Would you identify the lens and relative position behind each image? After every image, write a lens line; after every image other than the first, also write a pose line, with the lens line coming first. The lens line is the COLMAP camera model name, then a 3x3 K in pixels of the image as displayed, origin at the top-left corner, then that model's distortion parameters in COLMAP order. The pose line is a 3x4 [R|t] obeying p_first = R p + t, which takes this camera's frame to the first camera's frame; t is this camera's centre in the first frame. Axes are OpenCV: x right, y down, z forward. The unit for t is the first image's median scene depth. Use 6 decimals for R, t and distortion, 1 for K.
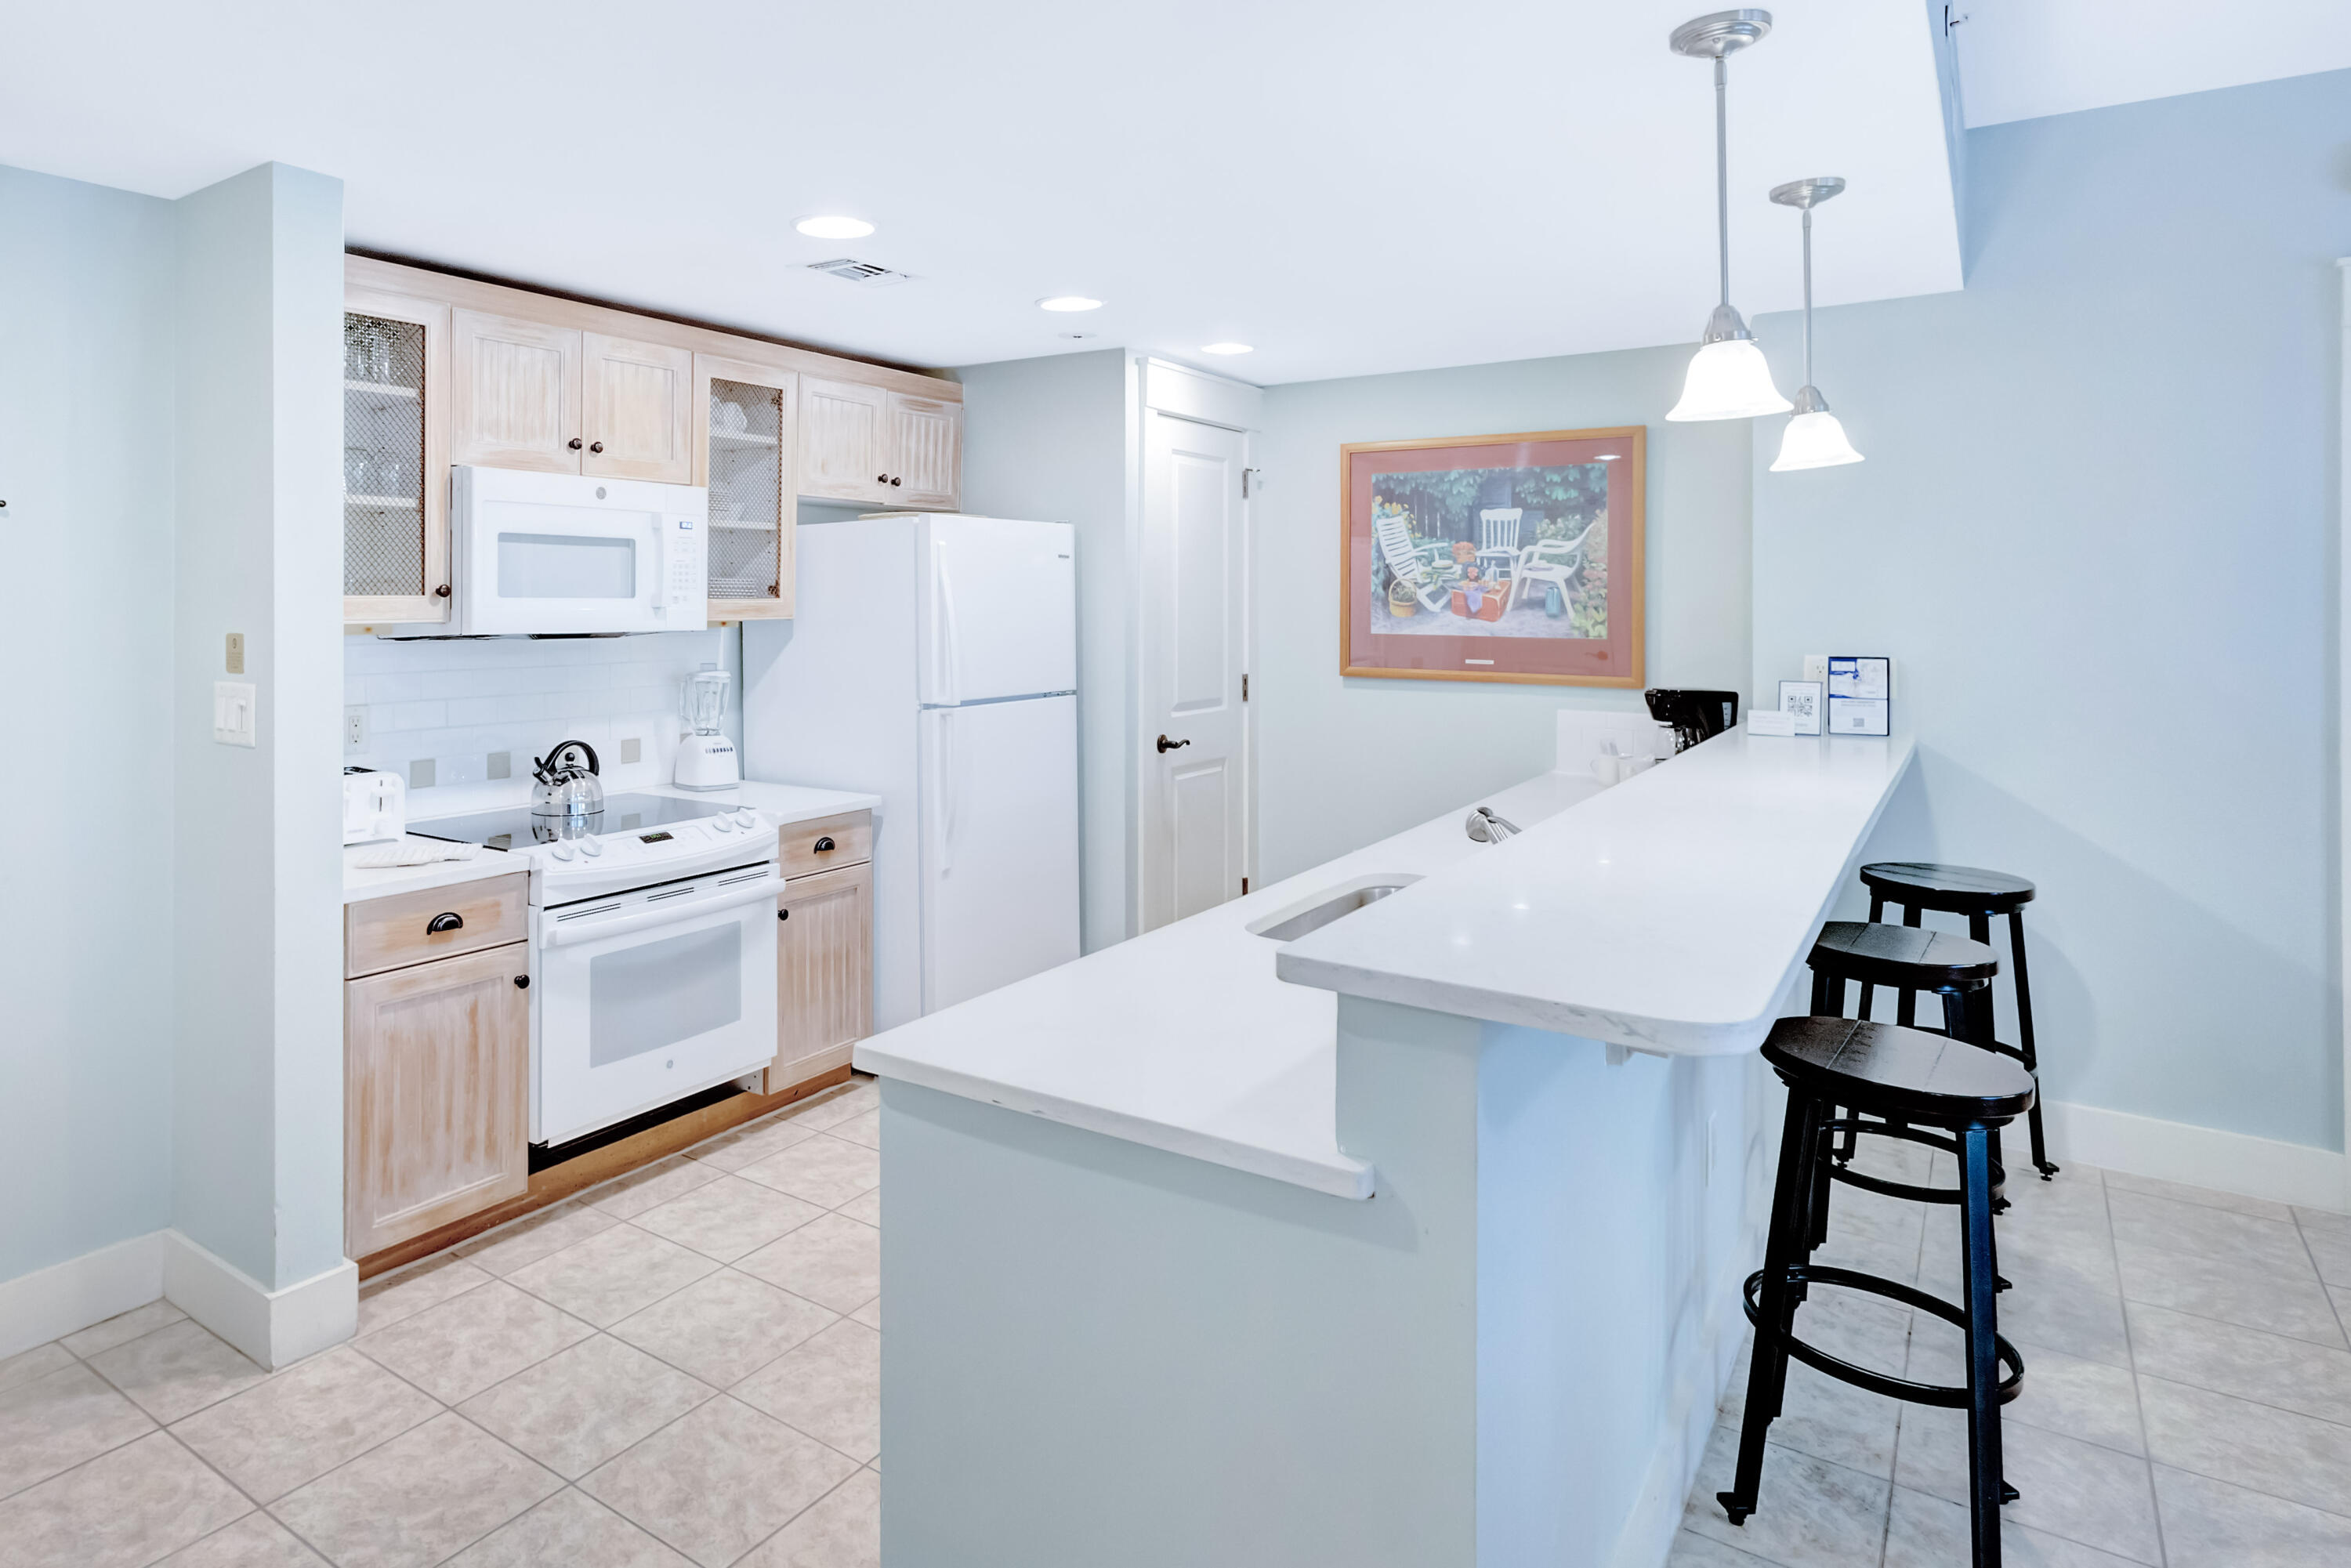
lens RADIAL K [[1379.8, 0, 929.1], [0, 1379.8, 603.8], [0, 0, 1]] dist [0.000428, 0.000019]
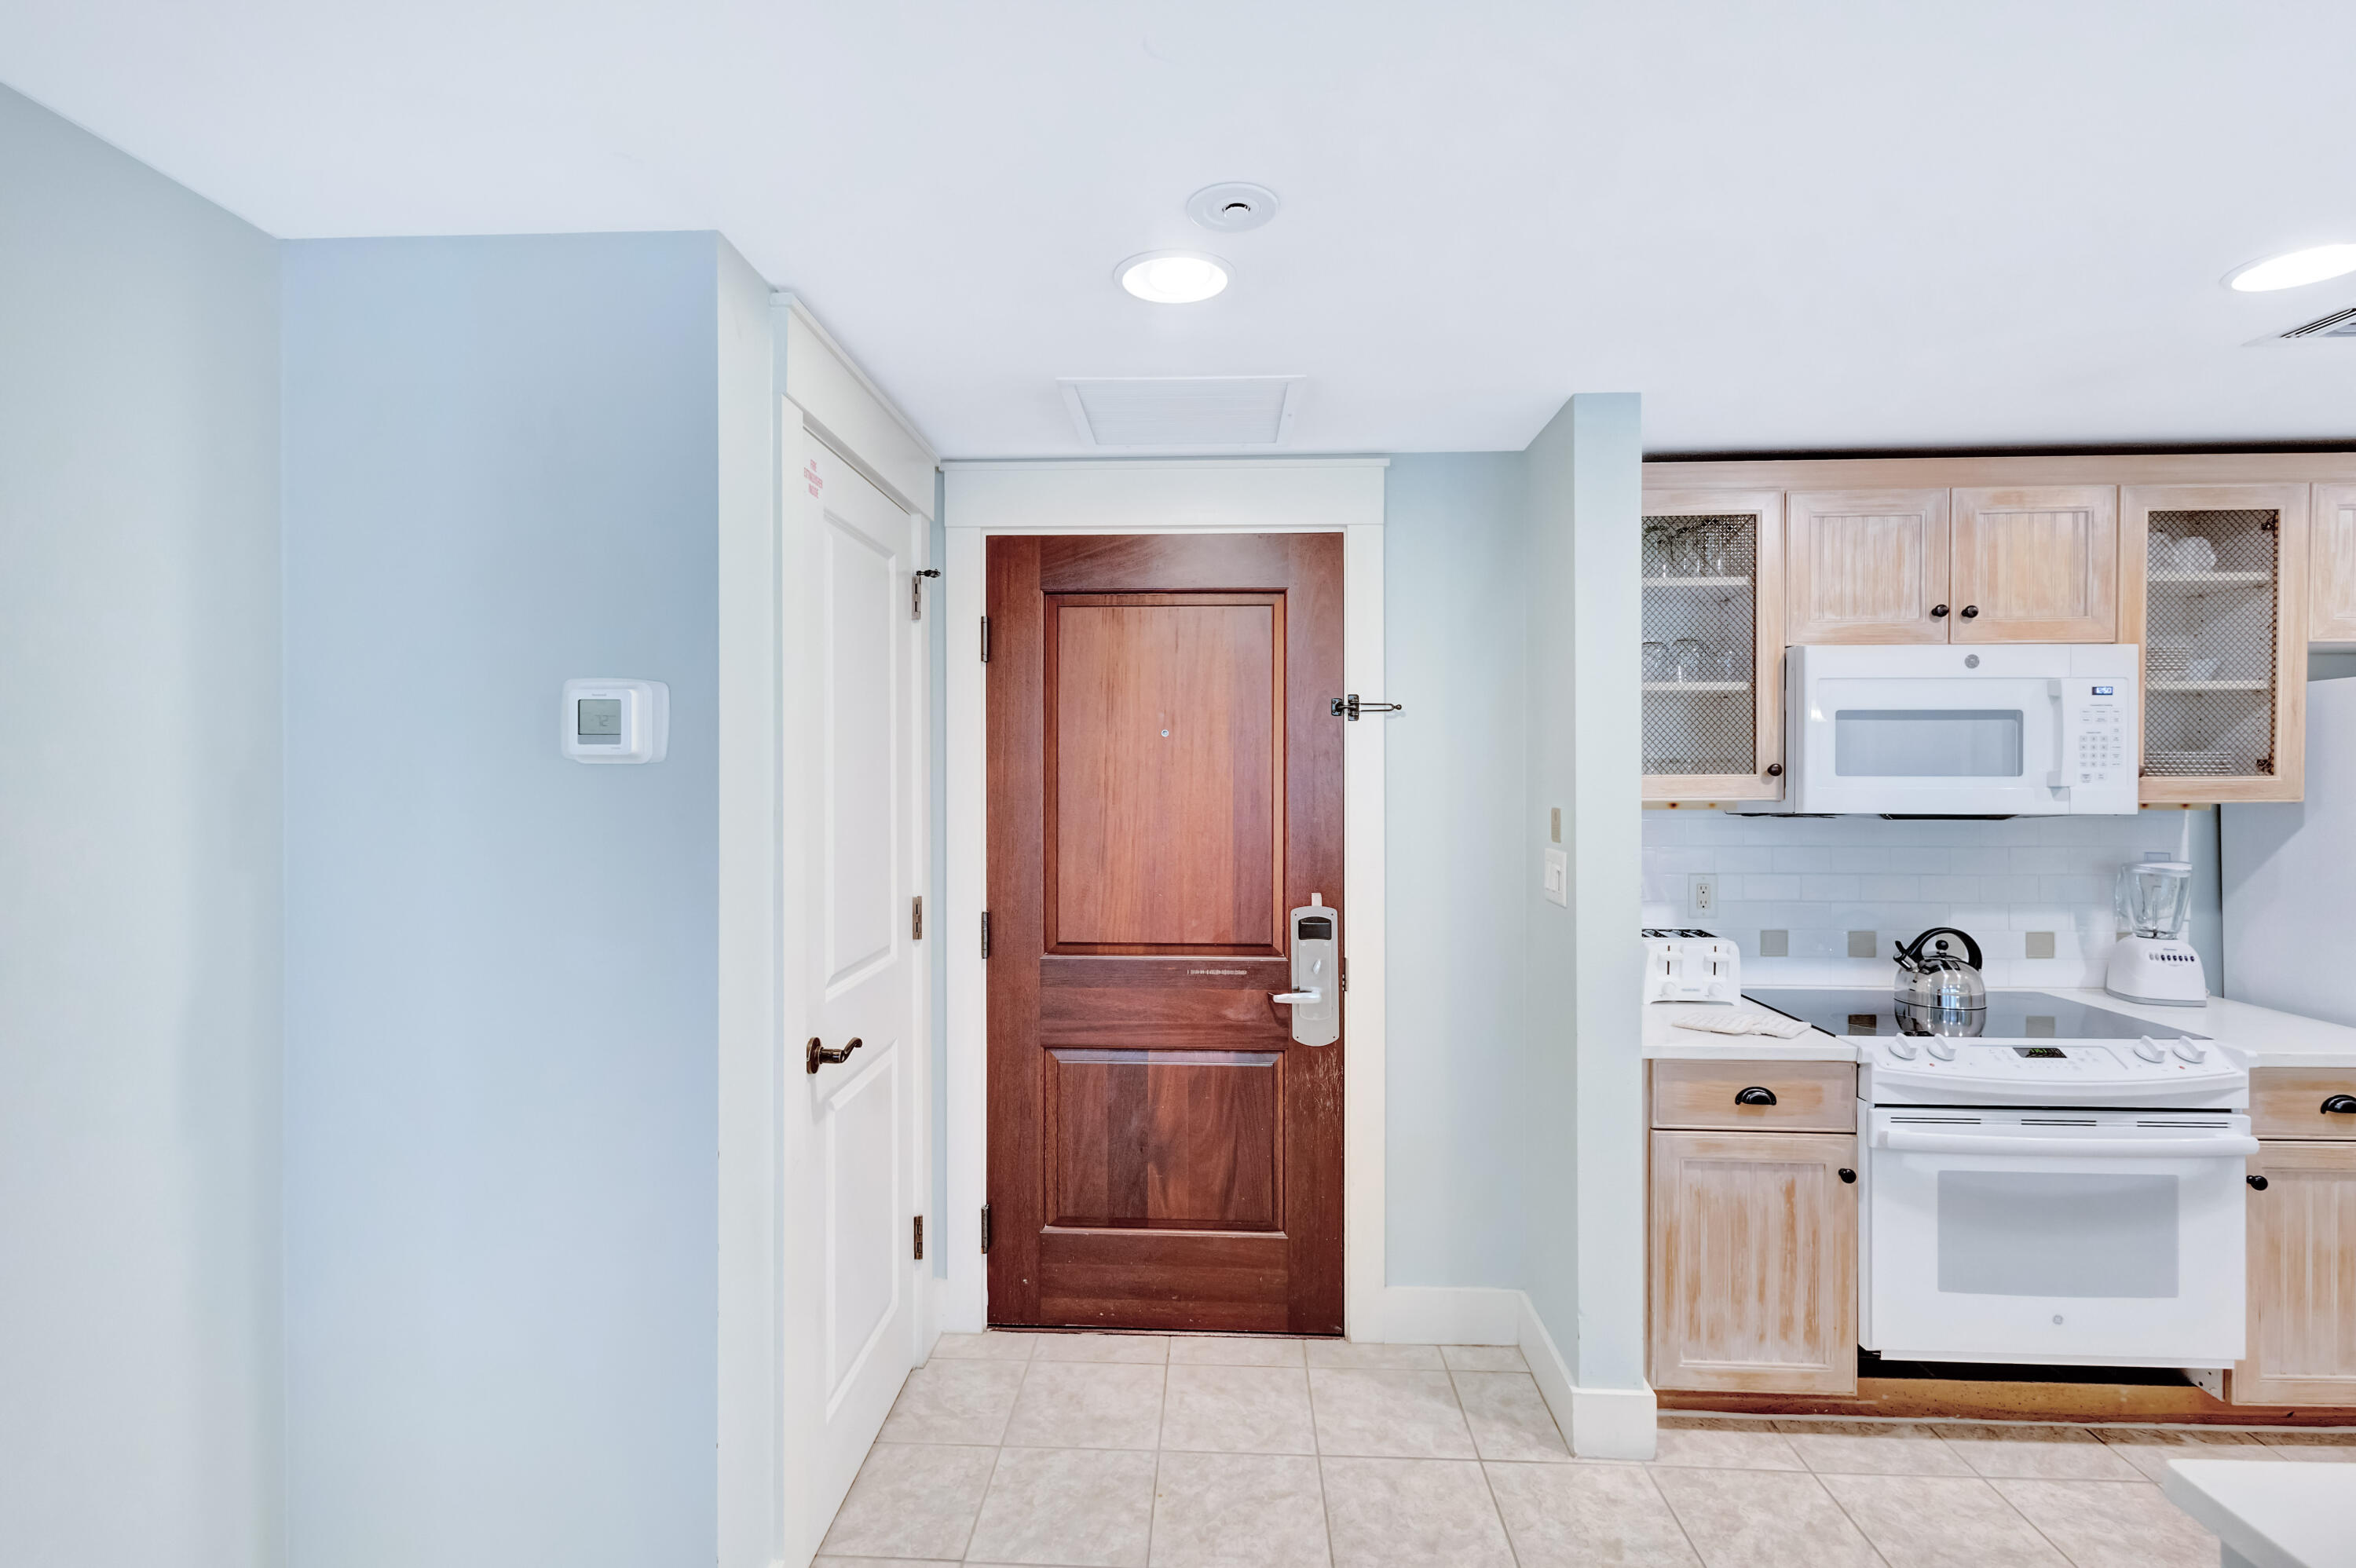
lens RADIAL K [[1083.0, 0, 1171.0], [0, 1083.0, 775.7], [0, 0, 1]] dist [0.002248, -0.001033]
pose [[0.569160, 0.001073, -0.822226, 0.049431], [-0.000121, 0.999999, 0.001221, -0.005342], [0.822227, -0.000595, 0.569160, 0.153360]]
